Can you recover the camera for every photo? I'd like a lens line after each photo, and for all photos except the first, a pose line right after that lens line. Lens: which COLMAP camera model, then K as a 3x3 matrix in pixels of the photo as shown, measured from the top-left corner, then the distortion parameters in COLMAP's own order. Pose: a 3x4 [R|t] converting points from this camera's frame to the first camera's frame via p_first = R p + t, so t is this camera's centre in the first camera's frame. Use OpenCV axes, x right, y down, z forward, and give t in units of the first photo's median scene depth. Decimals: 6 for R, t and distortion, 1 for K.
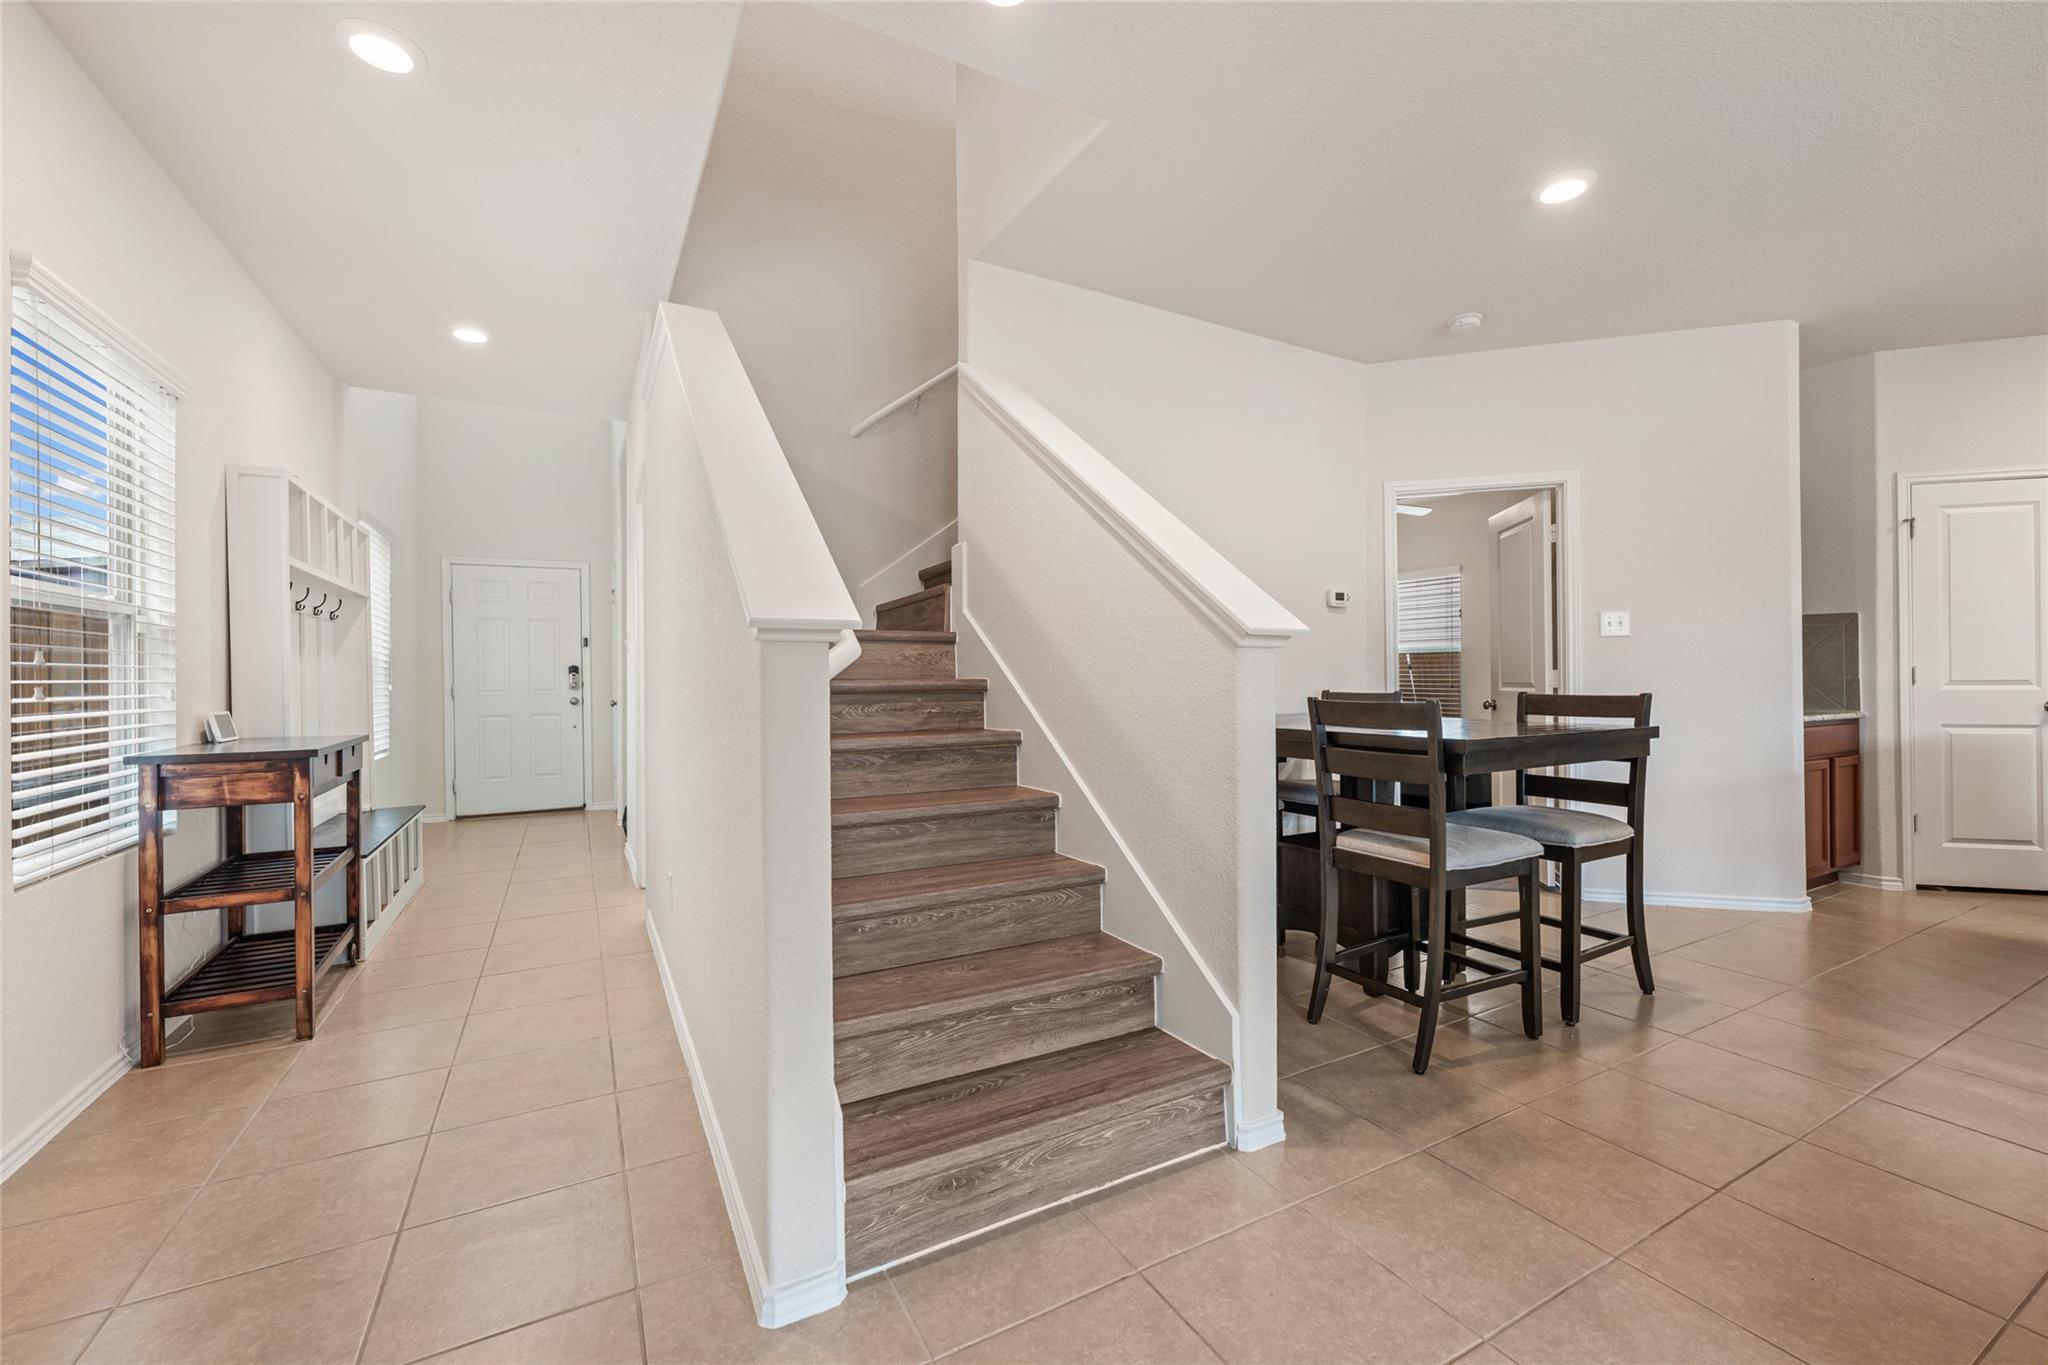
lens RADIAL K [[814.0, 0, 1020.6], [0, 814.0, 683.4], [0, 0, 1]] dist [-0.000858, -0.000147]
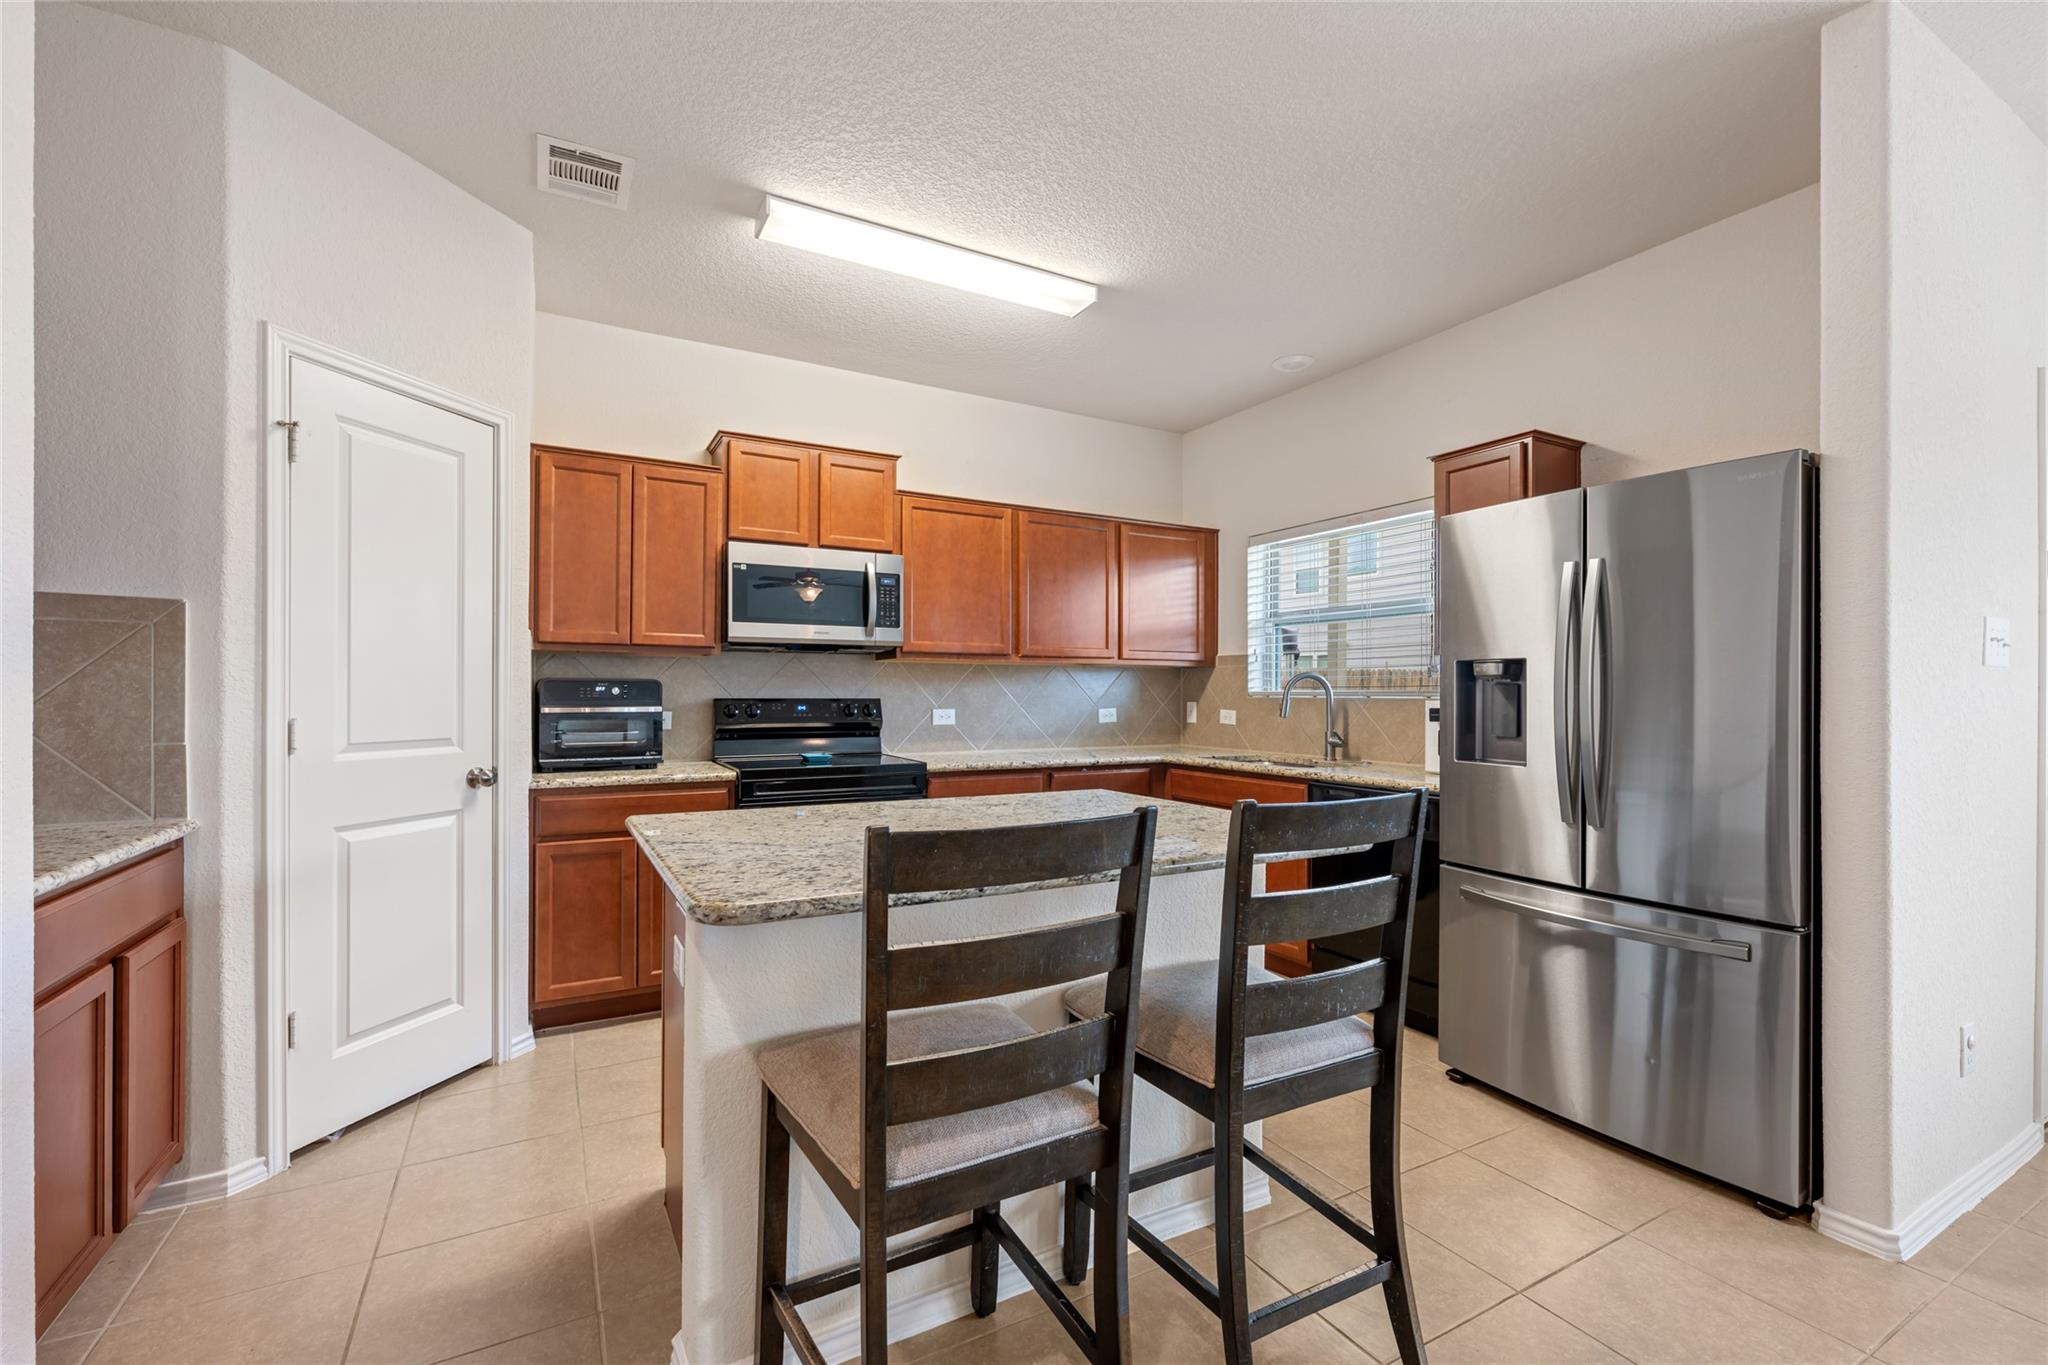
lens RADIAL K [[874.8, 0, 1021.7], [0, 874.8, 687.5], [0, 0, 1]] dist [-0.000609, -0.000201]
pose [[-0.005661, 0.013632, 0.999891, 0.579217], [0.000070, 0.999907, -0.013631, -0.033796], [-0.999984, -0.000007, -0.005662, 0.574321]]
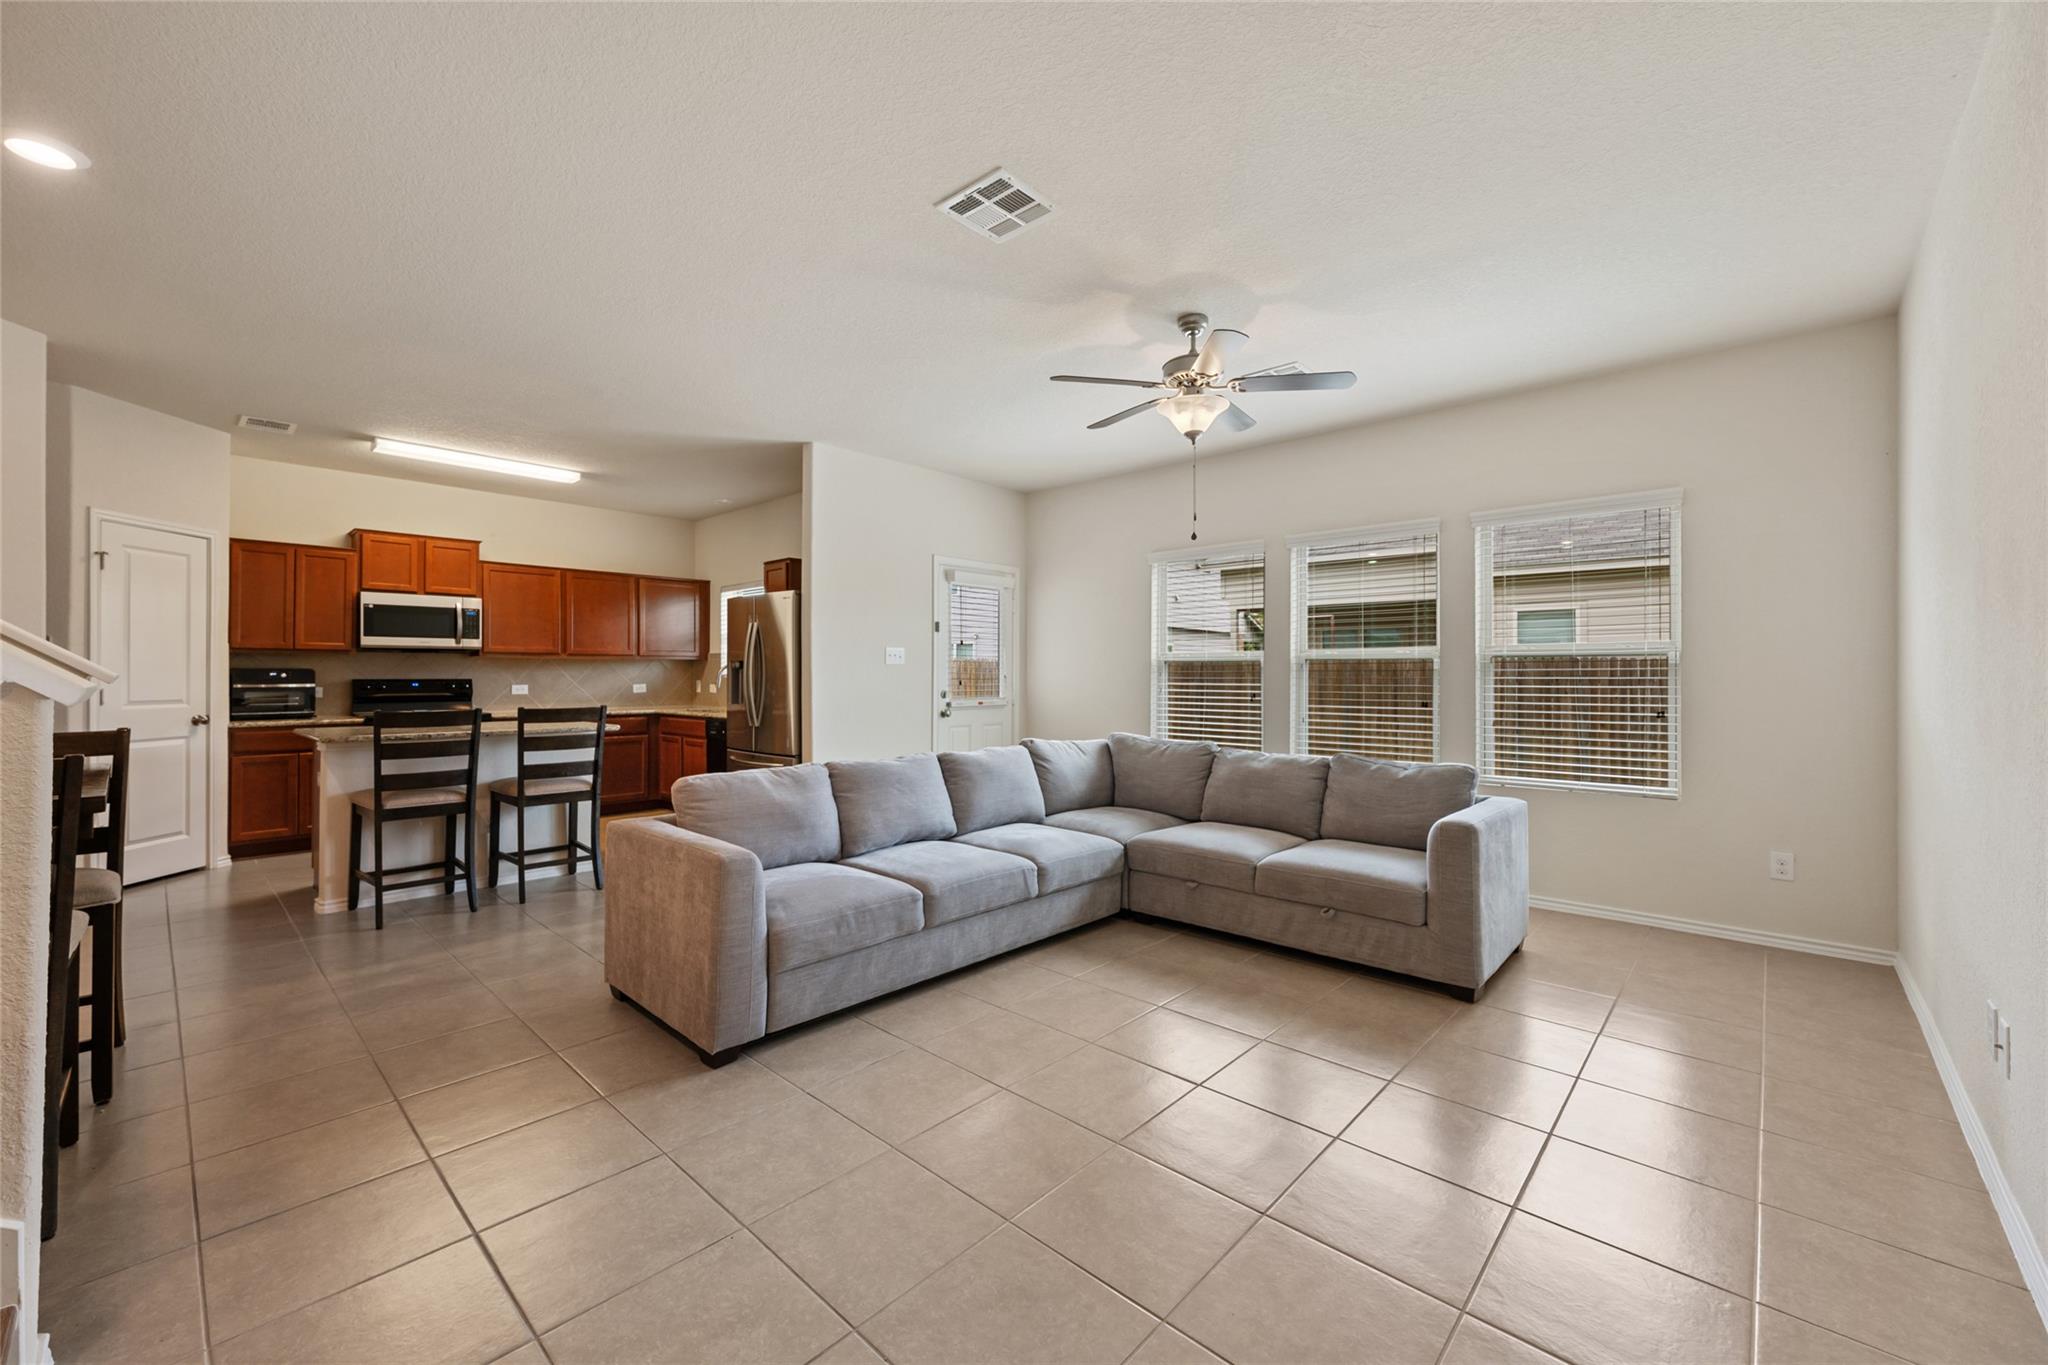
lens RADIAL K [[814.0, 0, 1030.7], [0, 814.0, 665.2], [0, 0, 1]] dist [-0.000858, -0.000147]
pose [[-0.324853, 0.018881, 0.945576, -0.329567], [0.006563, 0.999822, -0.017710, -0.026078], [-0.945742, 0.000453, -0.324919, 0.193659]]
